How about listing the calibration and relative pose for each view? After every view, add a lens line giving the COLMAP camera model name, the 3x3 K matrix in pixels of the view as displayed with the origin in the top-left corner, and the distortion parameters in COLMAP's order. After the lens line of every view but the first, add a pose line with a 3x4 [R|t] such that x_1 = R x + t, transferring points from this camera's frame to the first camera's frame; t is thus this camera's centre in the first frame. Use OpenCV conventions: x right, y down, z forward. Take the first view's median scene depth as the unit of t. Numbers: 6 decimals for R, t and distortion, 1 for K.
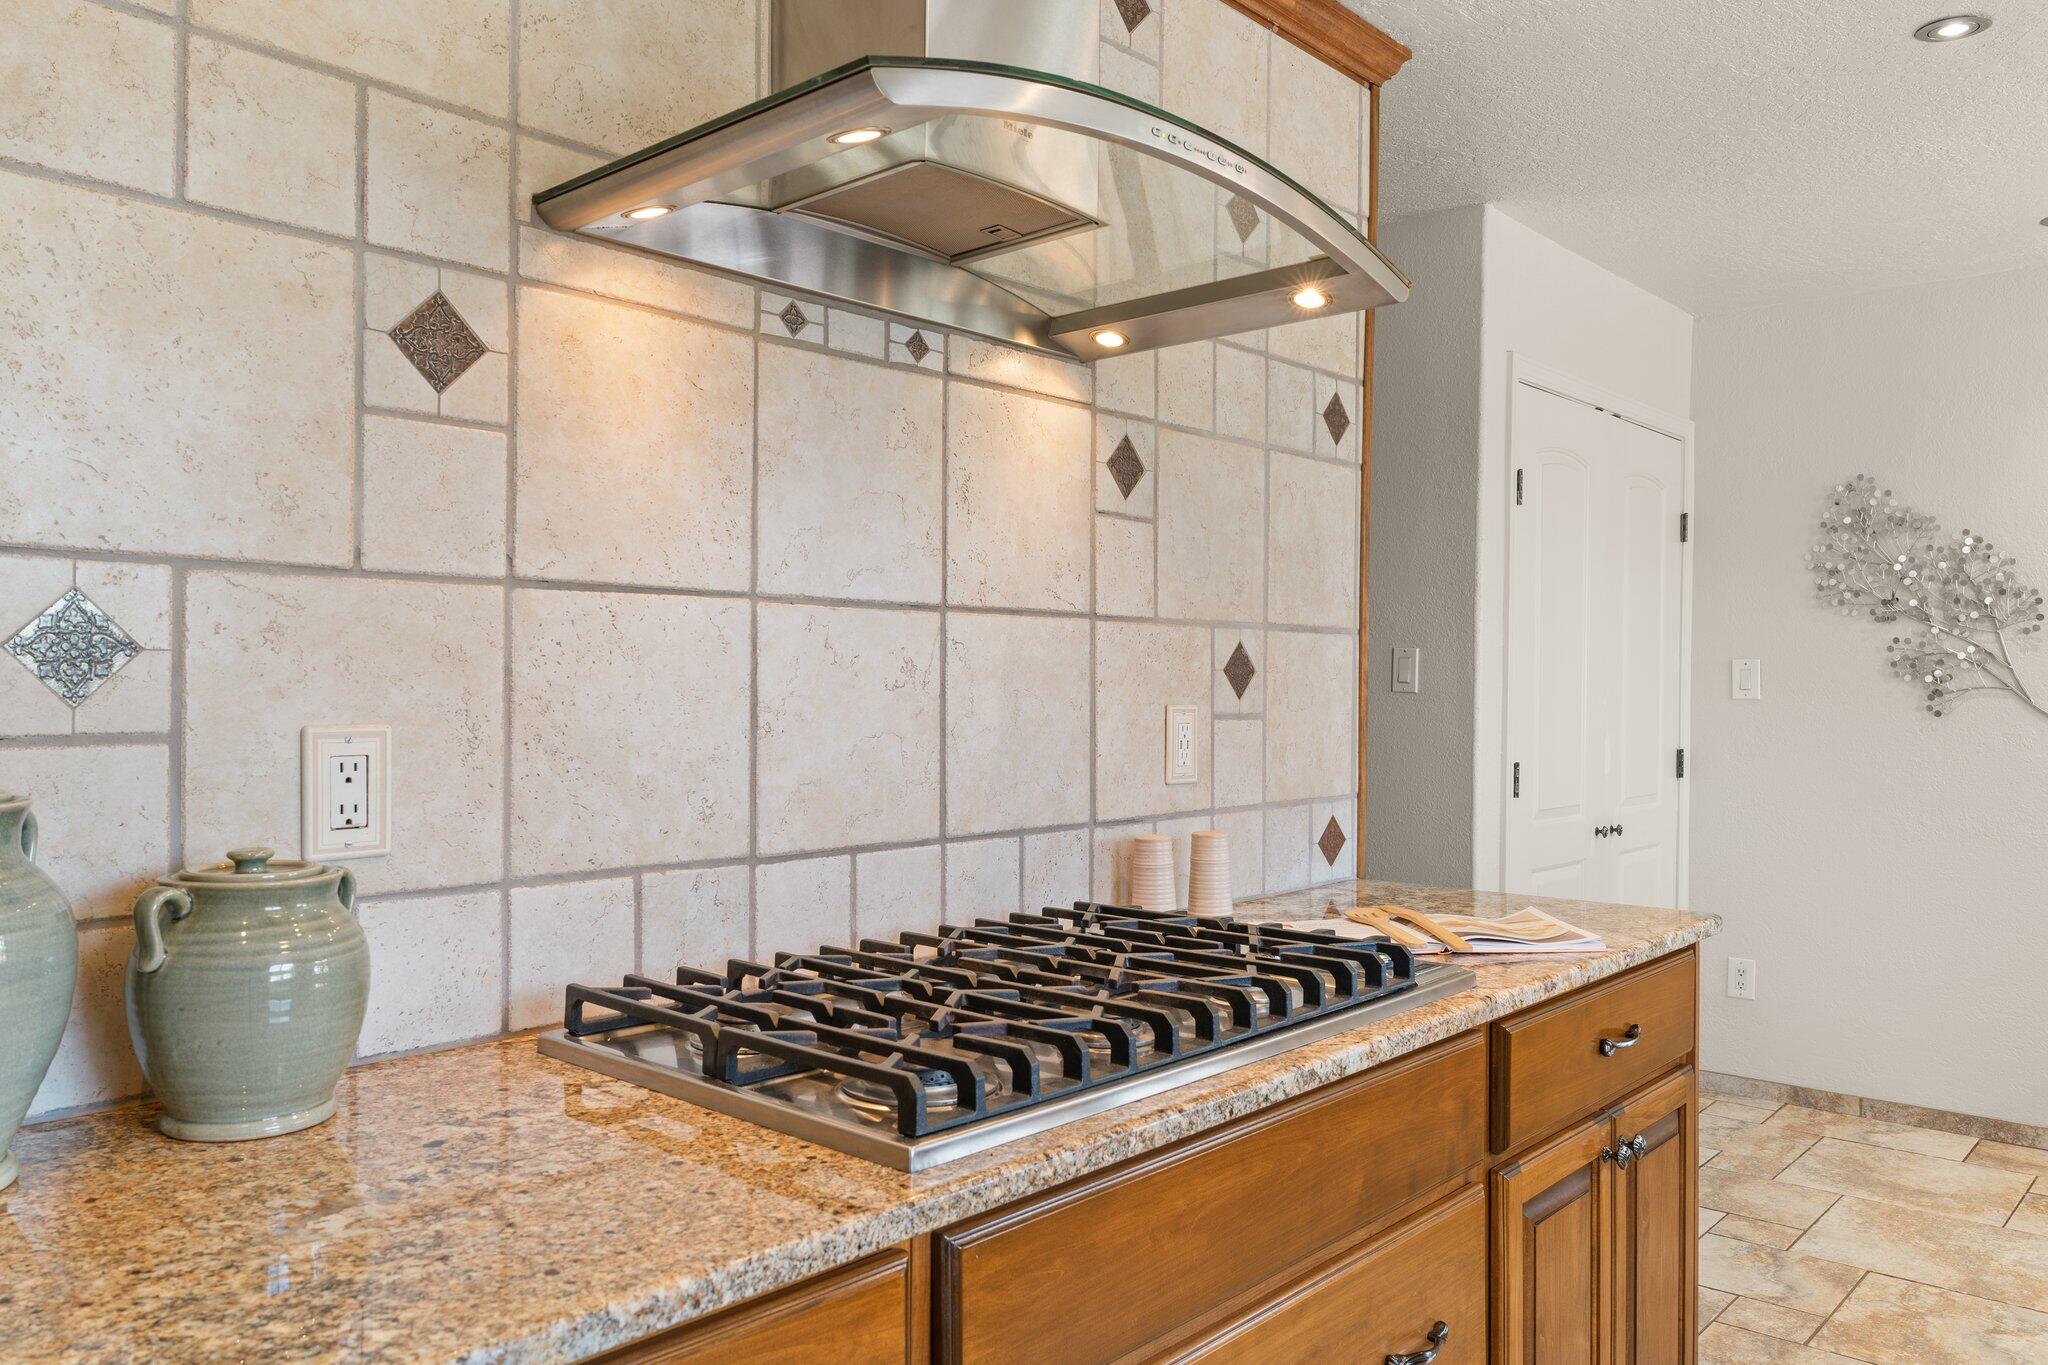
lens RADIAL K [[1476.9, 0, 1045.0], [0, 1476.9, 696.6], [0, 0, 1]] dist [-0.006179, 0.008645]
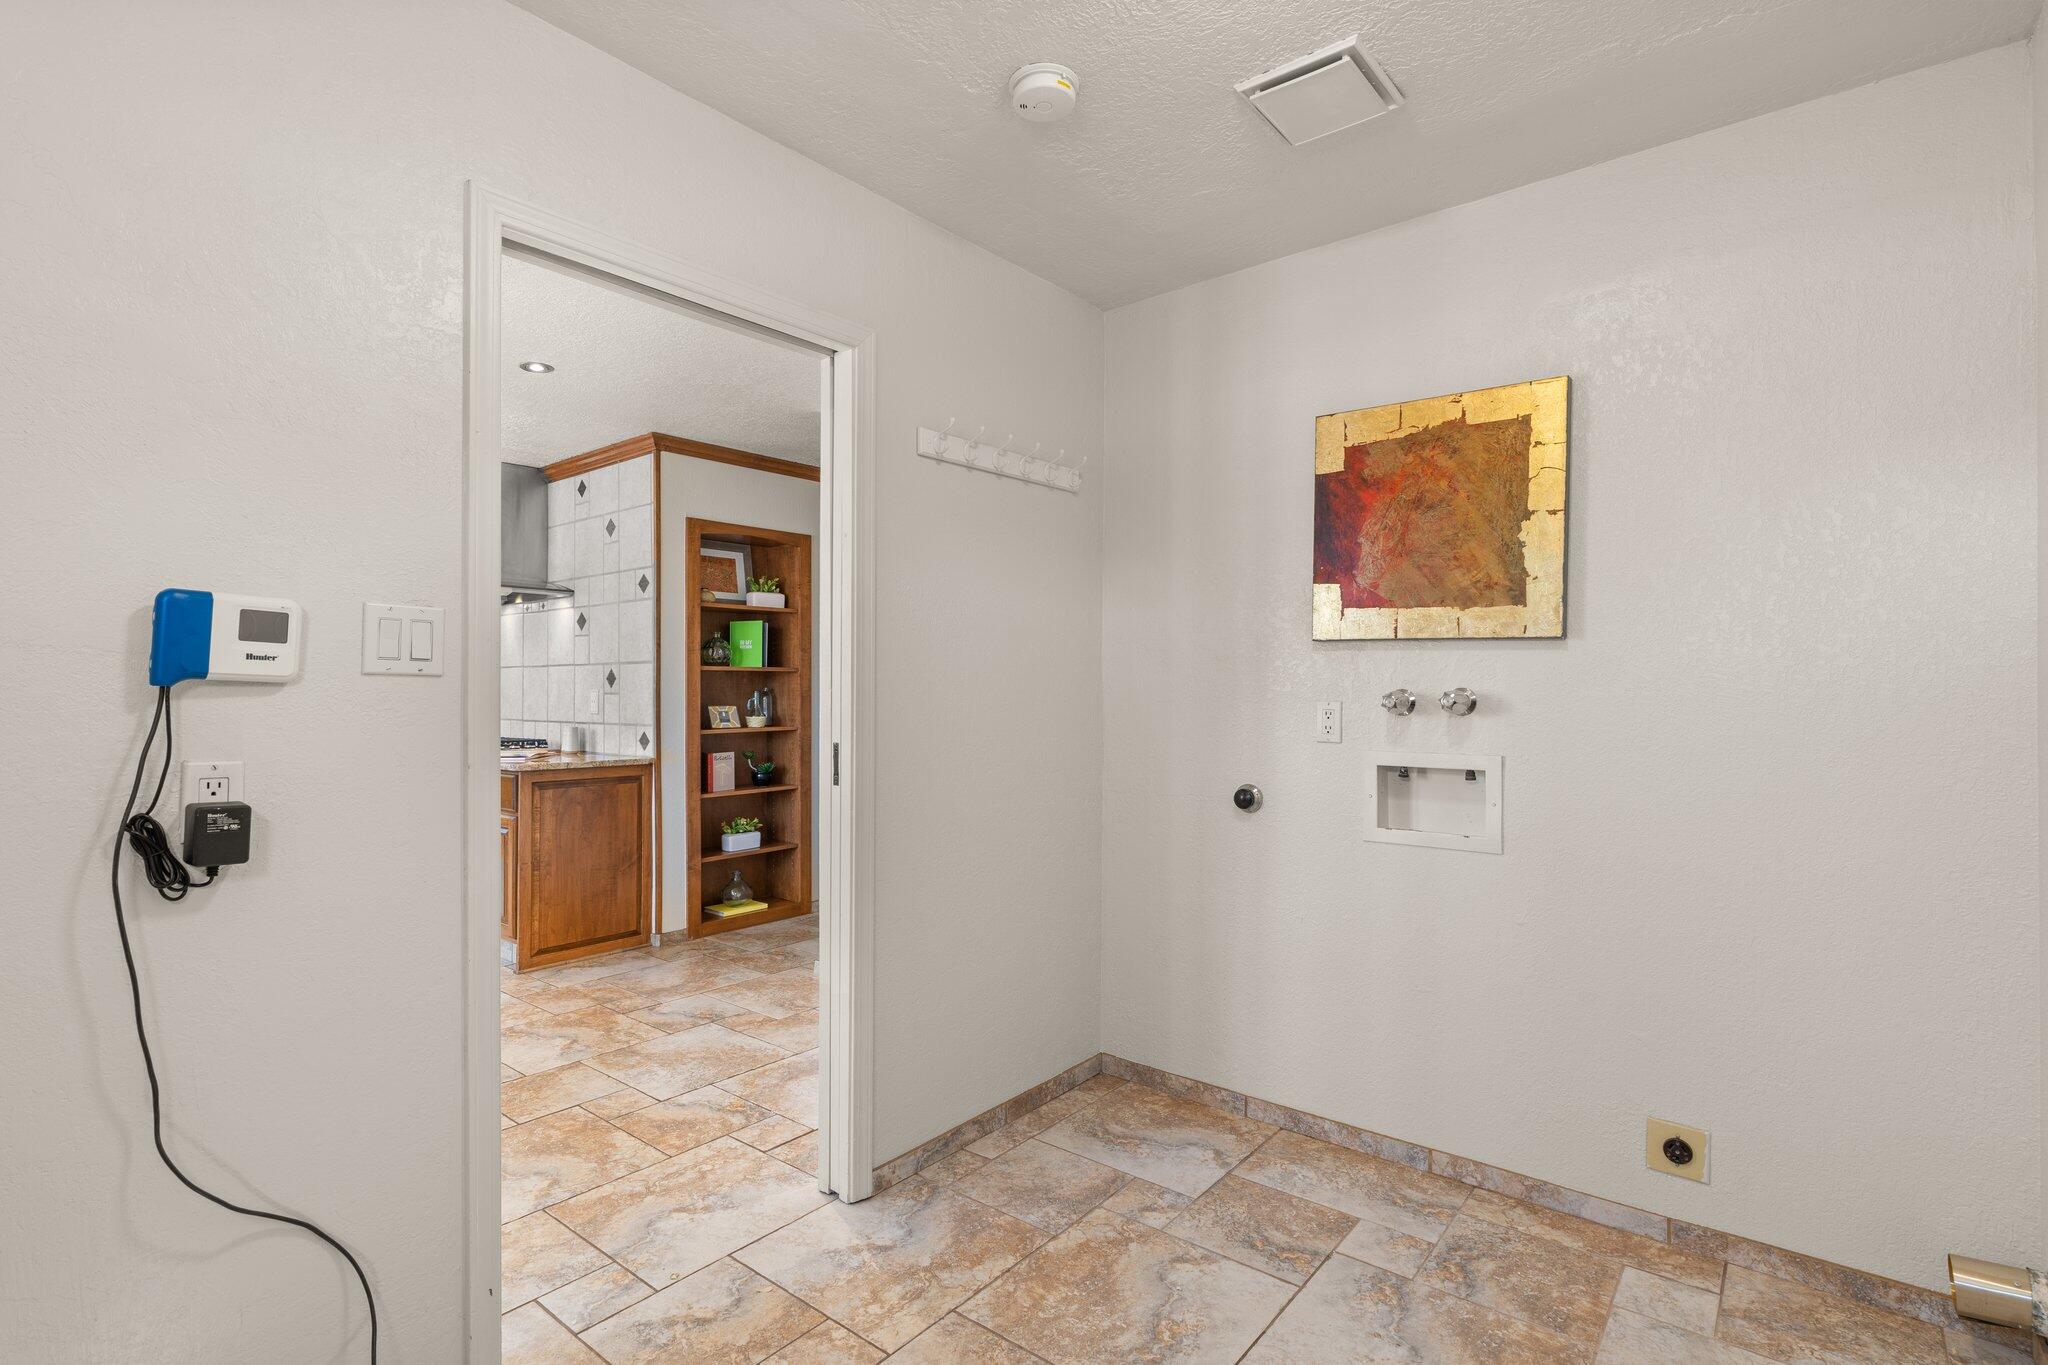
lens RADIAL K [[990.8, 0, 1025.5], [0, 990.8, 715.3], [0, 0, 1]] dist [0.003682, 0.000458]
pose [[0.035022, -0.001411, -0.999386, 2.544855], [-0.023270, 0.999727, -0.002227, 0.049835], [0.999116, 0.023334, 0.034980, 2.057363]]
